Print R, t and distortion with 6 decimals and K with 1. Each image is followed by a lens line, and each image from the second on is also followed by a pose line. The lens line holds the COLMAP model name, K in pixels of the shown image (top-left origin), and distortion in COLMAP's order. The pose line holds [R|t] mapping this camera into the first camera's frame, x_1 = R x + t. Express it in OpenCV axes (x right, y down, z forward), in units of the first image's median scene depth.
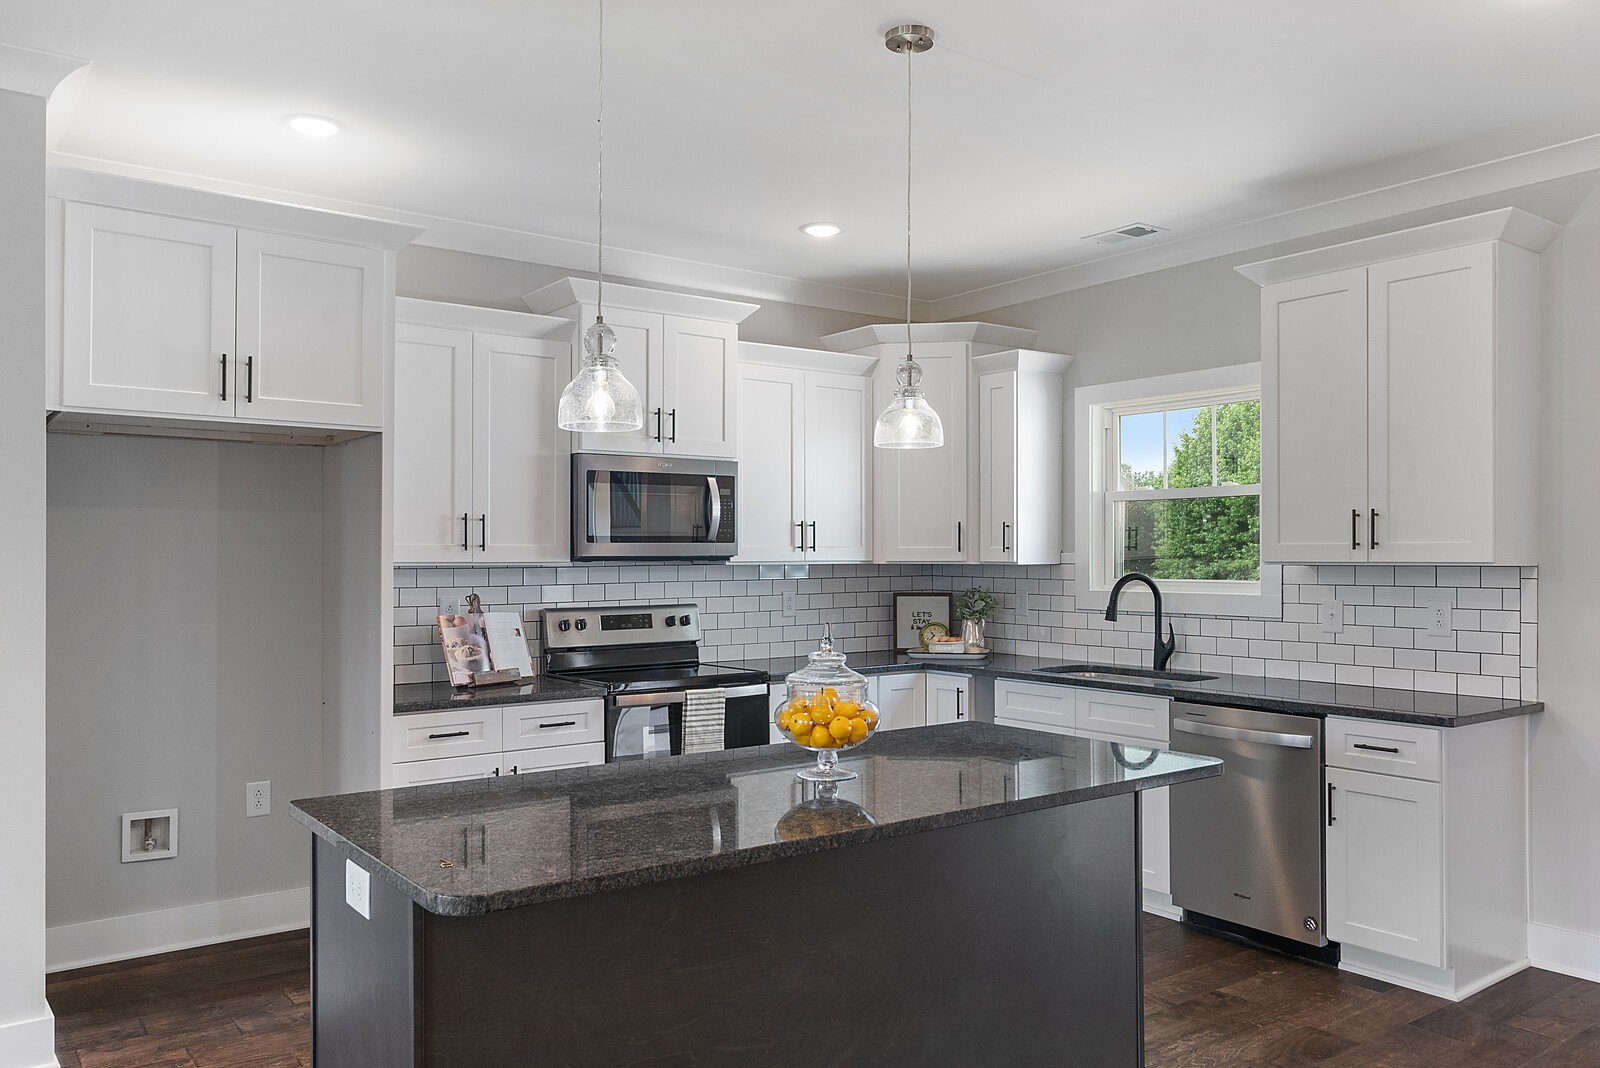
lens RADIAL K [[1214.8, 0, 801.4], [0, 1214.8, 525.4], [0, 0, 1]] dist [0.012564, 0.005961]
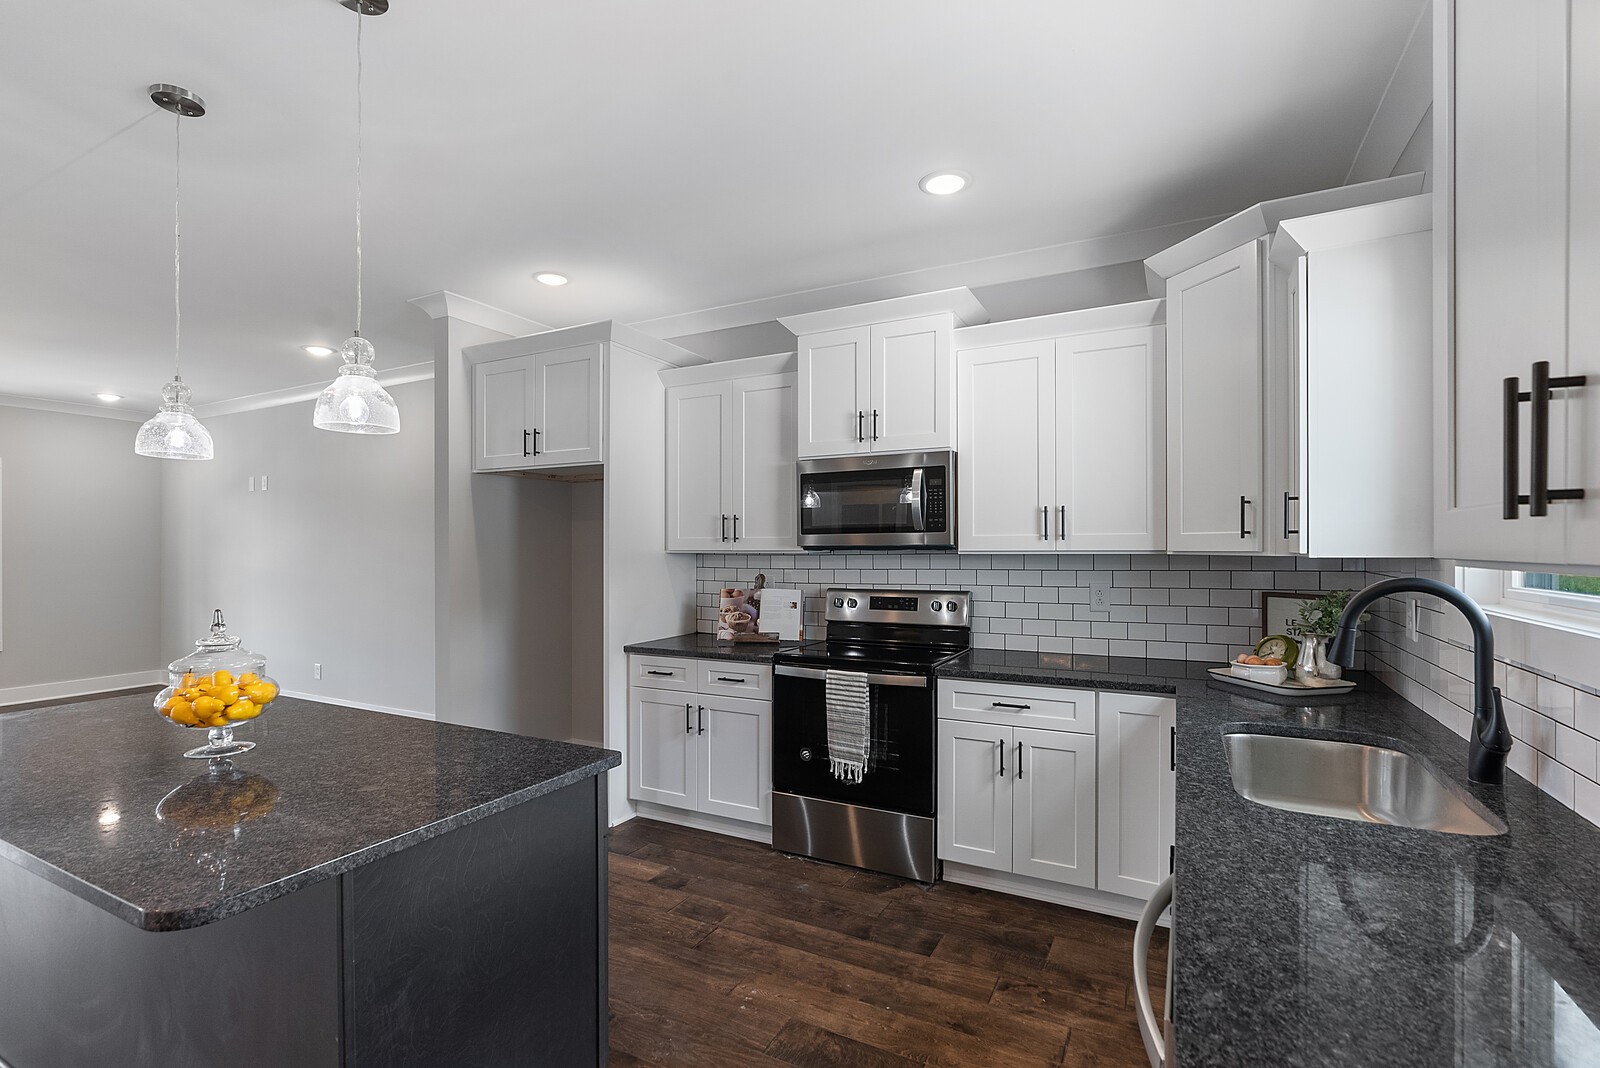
lens RADIAL K [[731.5, 0, 800.5], [0, 731.5, 541.6], [0, 0, 1]] dist [0.004682, 0.000822]
pose [[0.432662, -0.007984, -0.901521, 0.445253], [0.025191, 0.999677, 0.003237, 0.017492], [0.901204, -0.024111, 0.432723, 0.642680]]
